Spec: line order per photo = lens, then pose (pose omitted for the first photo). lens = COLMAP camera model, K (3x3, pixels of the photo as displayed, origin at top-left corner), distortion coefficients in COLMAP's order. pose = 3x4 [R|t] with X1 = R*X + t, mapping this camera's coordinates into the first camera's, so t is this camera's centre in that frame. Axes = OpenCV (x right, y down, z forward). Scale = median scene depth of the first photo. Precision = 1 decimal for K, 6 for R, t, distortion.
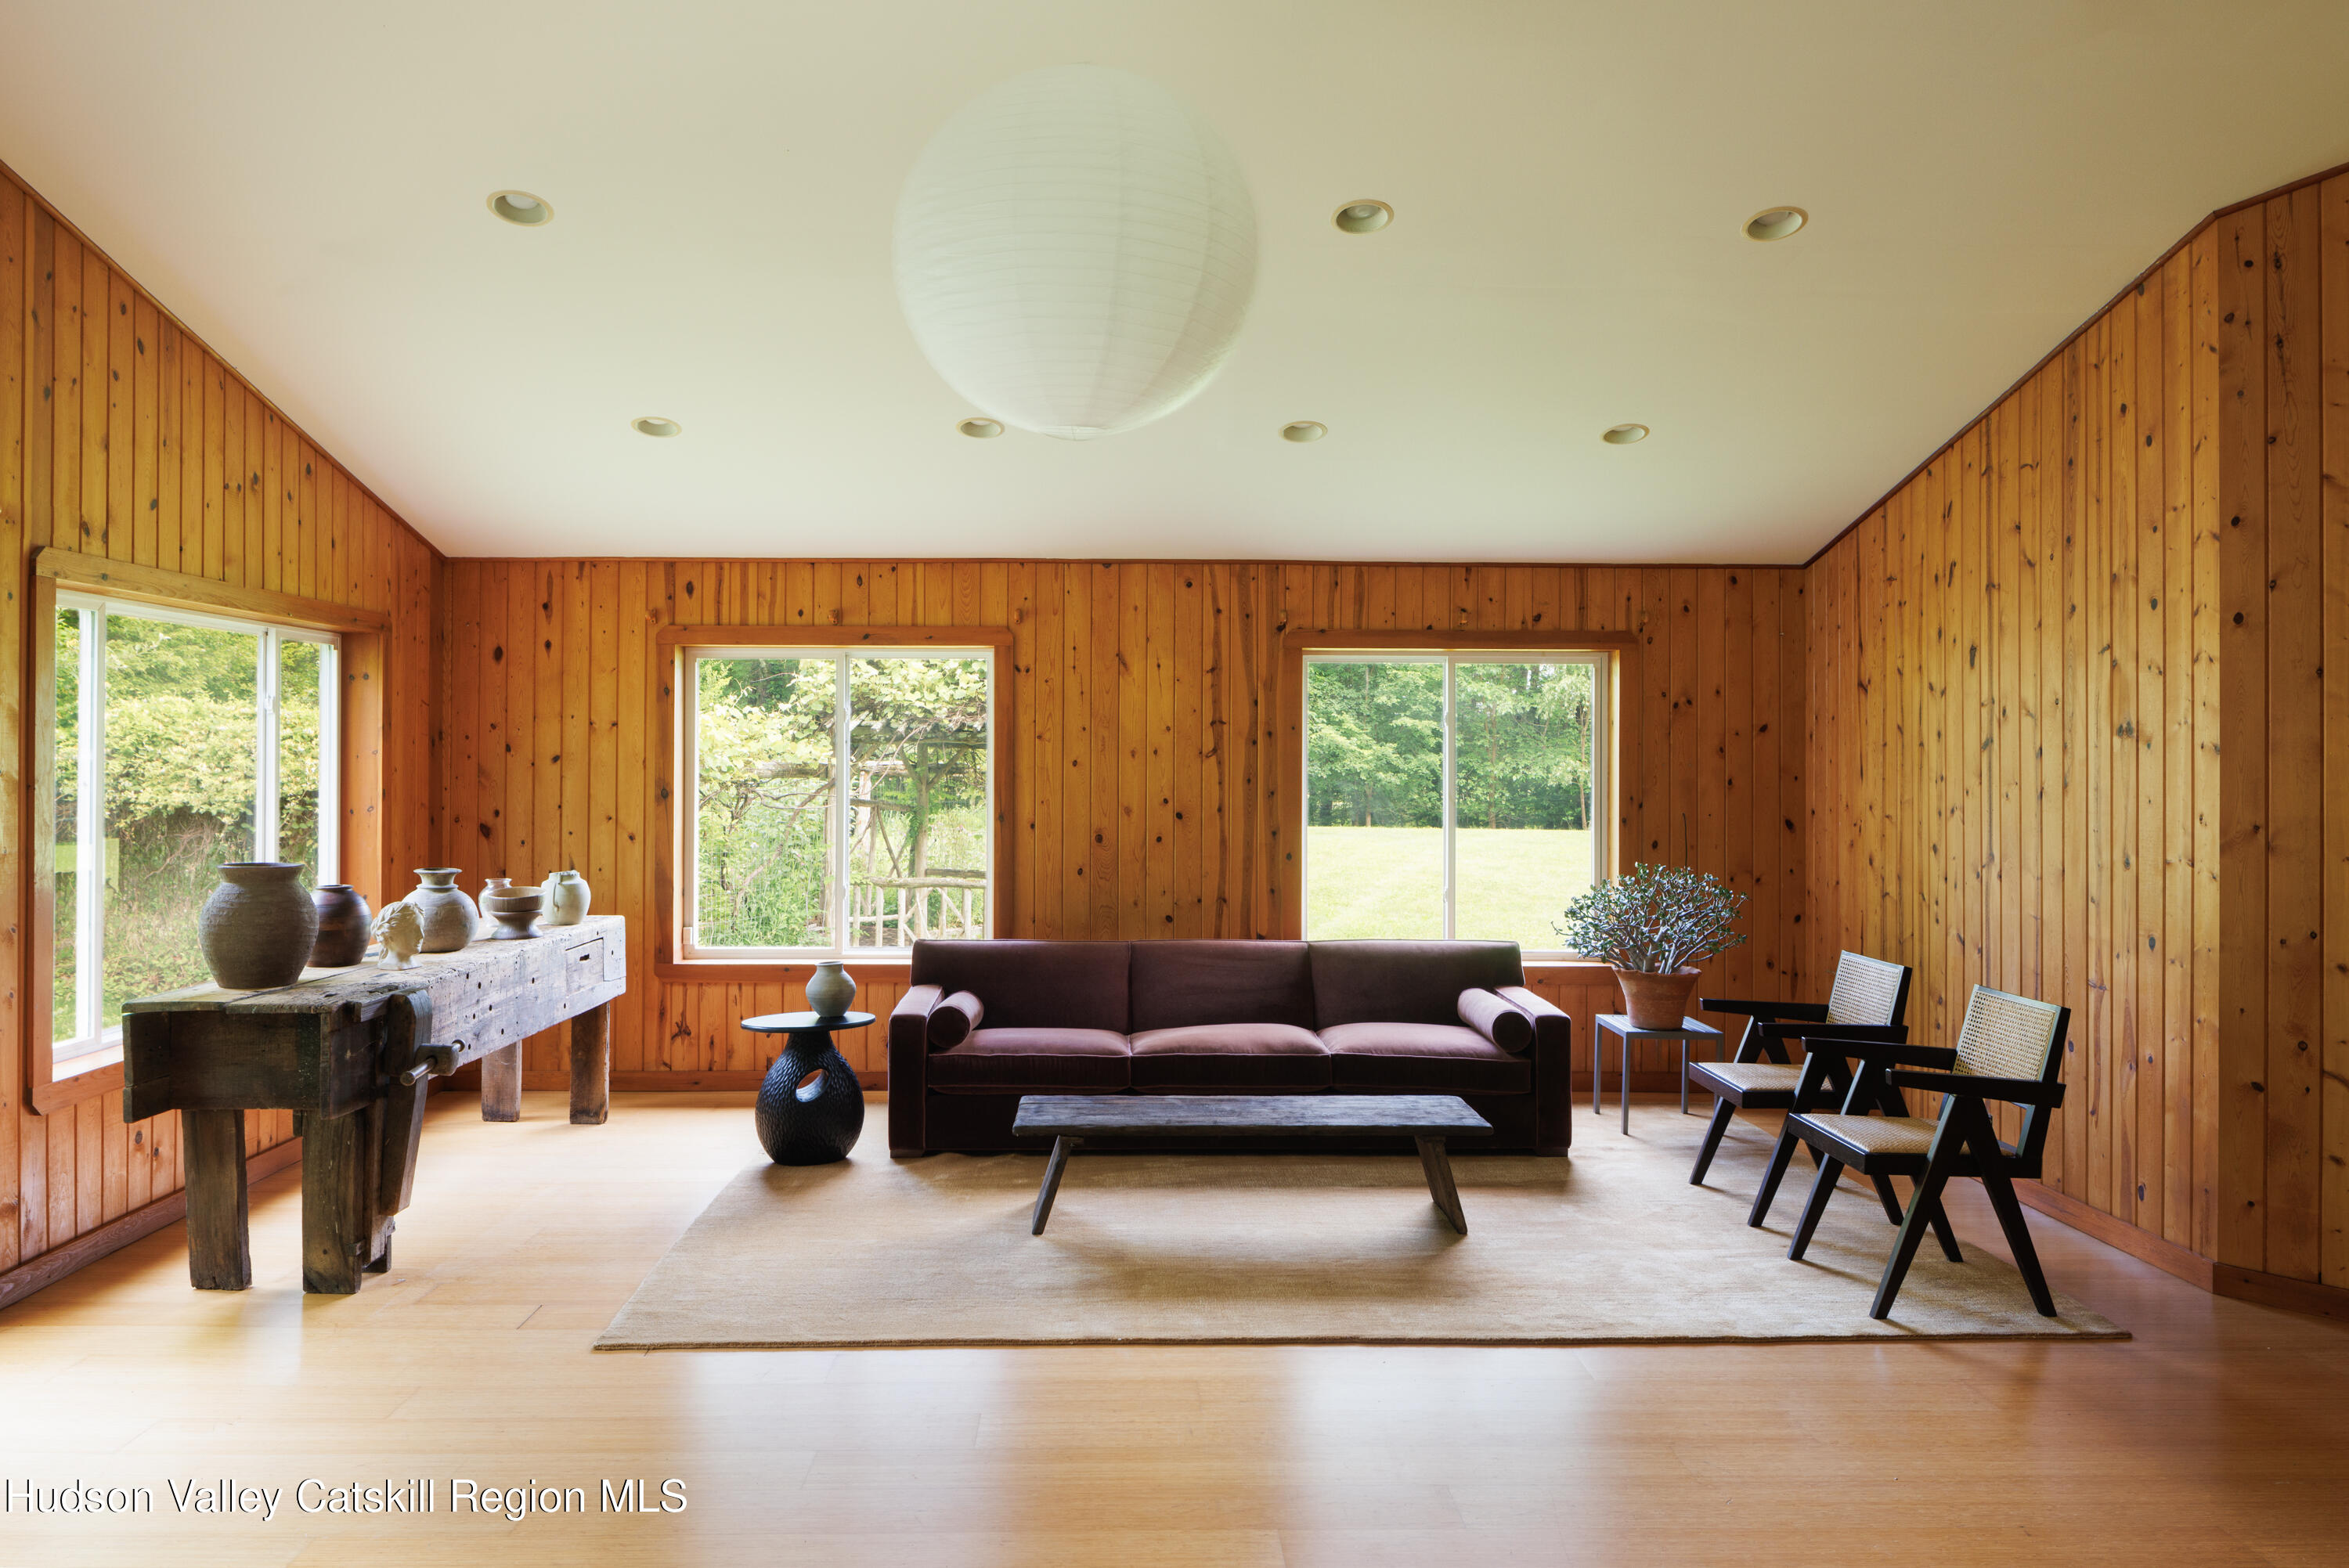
lens RADIAL K [[1604.8, 0, 1162.0], [0, 1604.8, 745.3], [0, 0, 1]] dist [-0.000491, -0.000943]
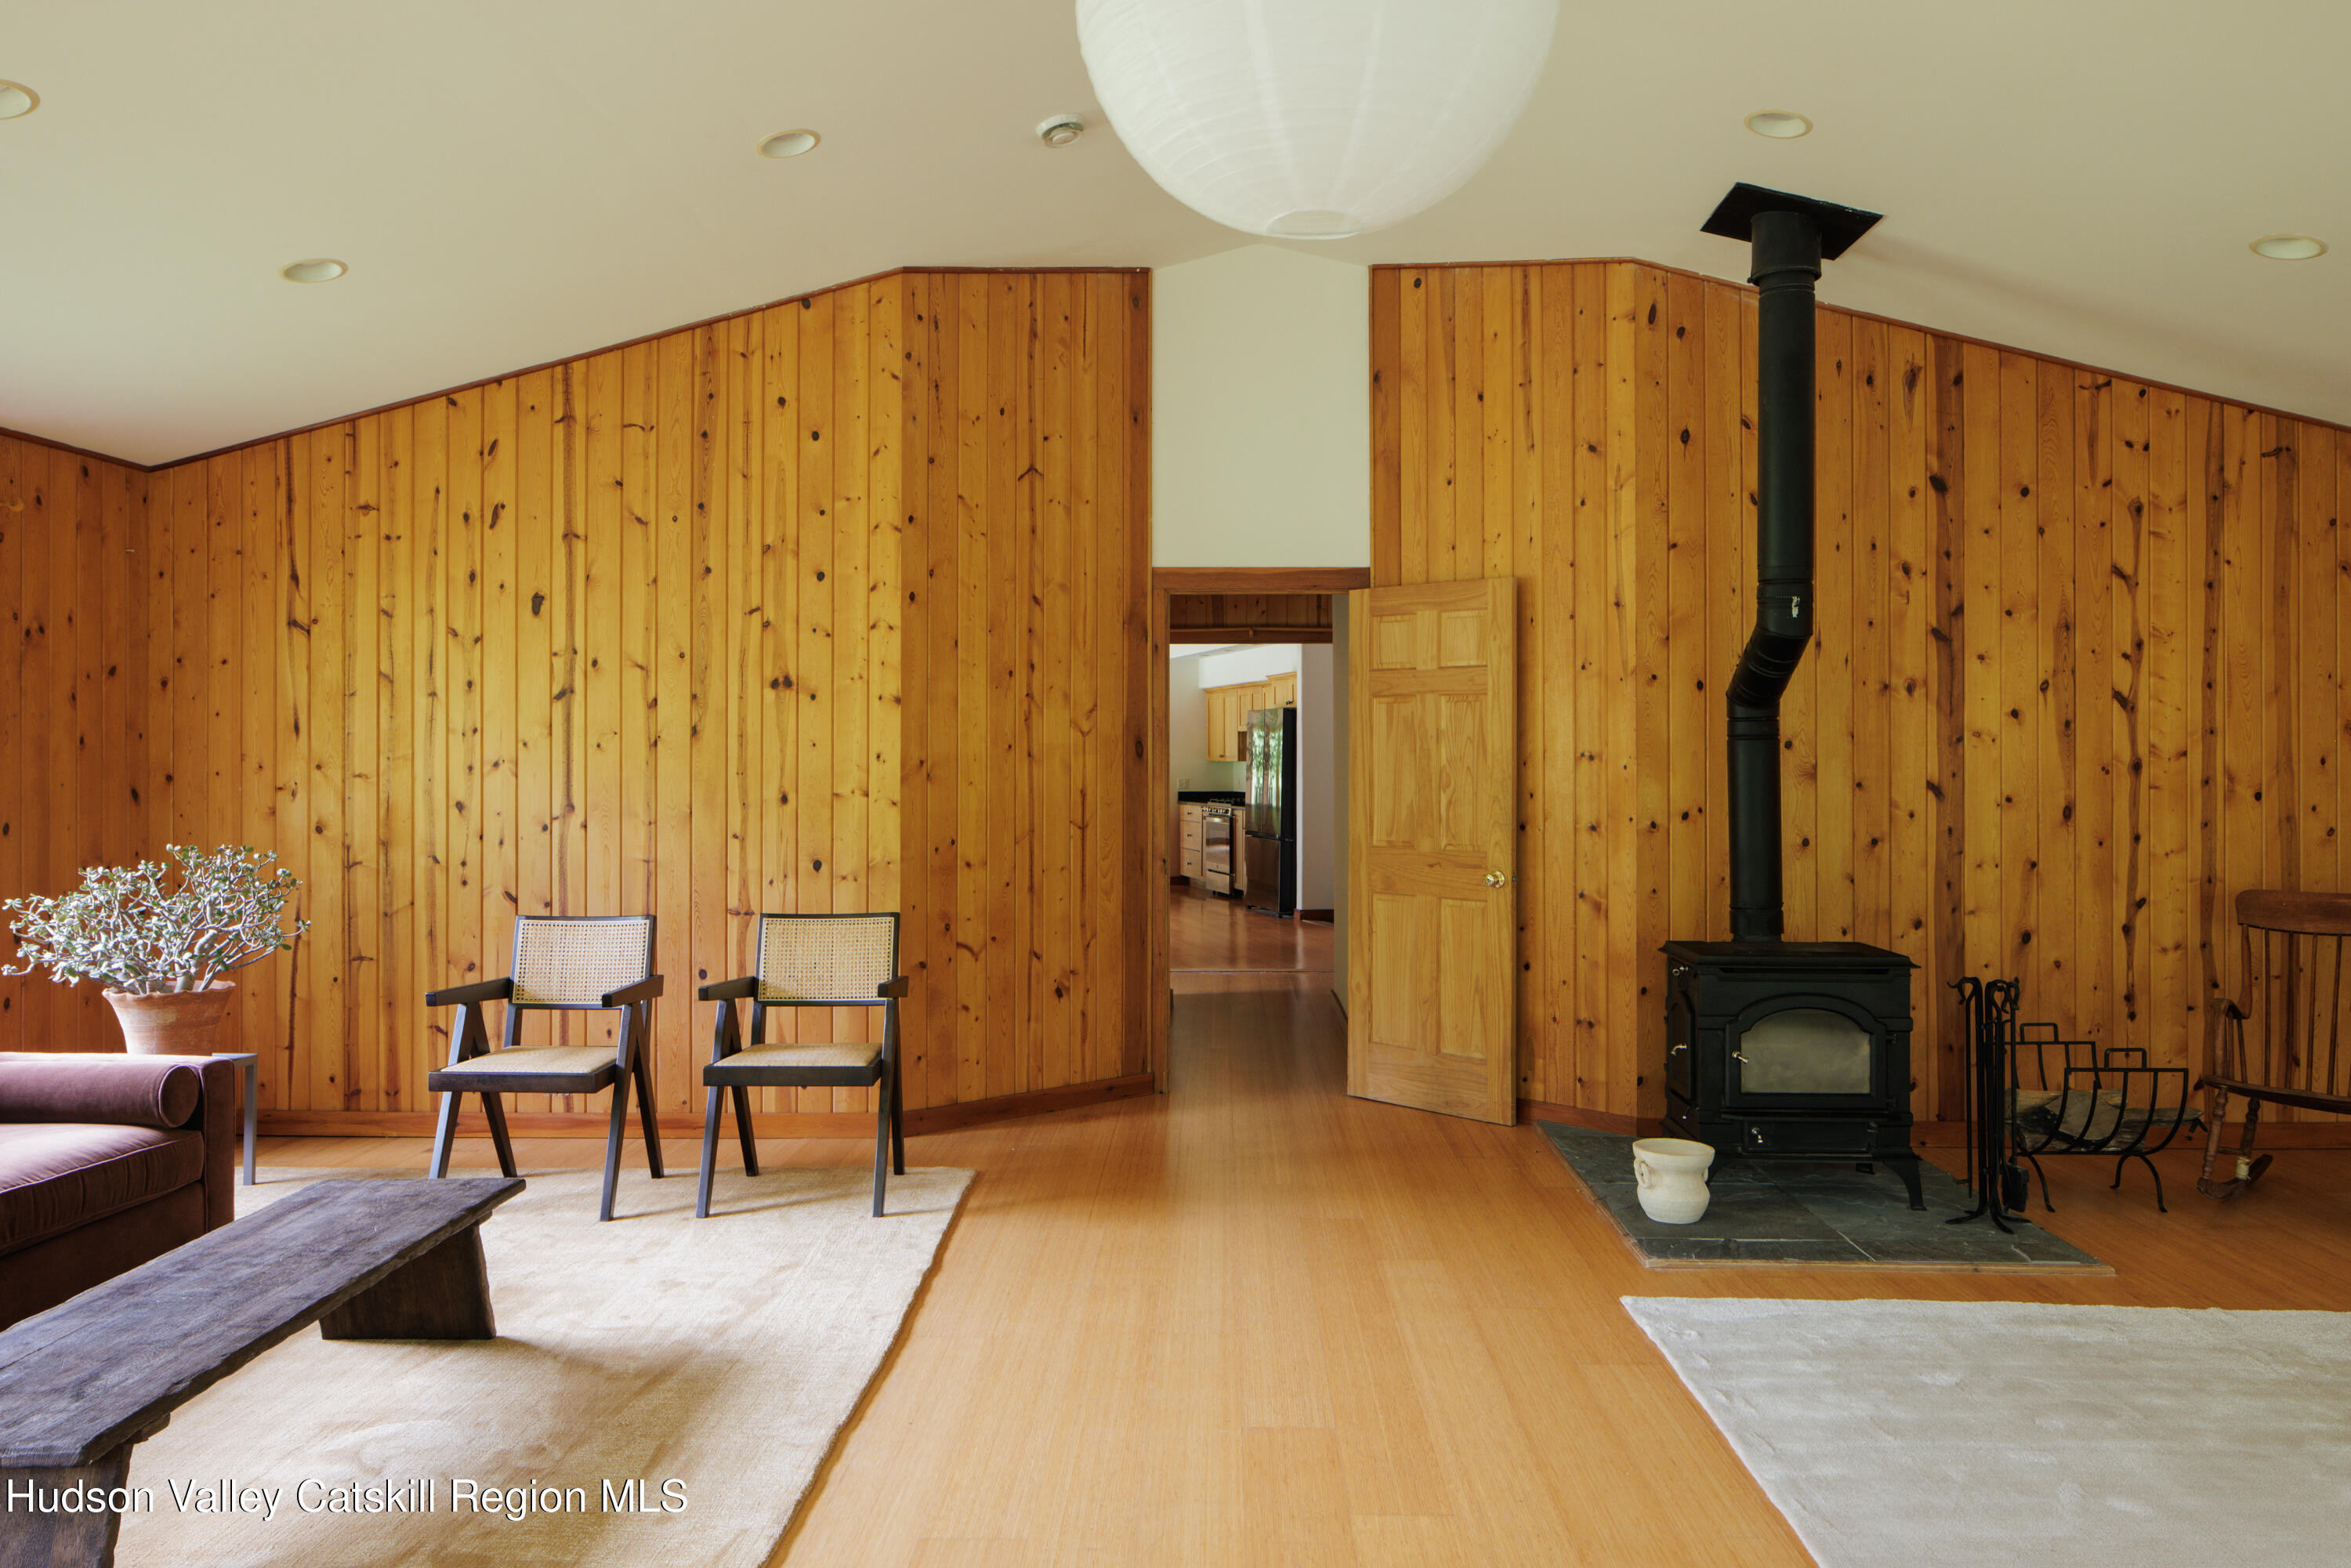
lens RADIAL K [[1606.3, 0, 1163.0], [0, 1606.3, 745.2], [0, 0, 1]] dist [-0.000491, -0.000943]
pose [[0.070051, 0.000815, 0.997543, -0.510429], [-0.004411, 0.999990, -0.000508, 0.033455], [-0.997534, -0.004365, 0.070054, 0.634501]]
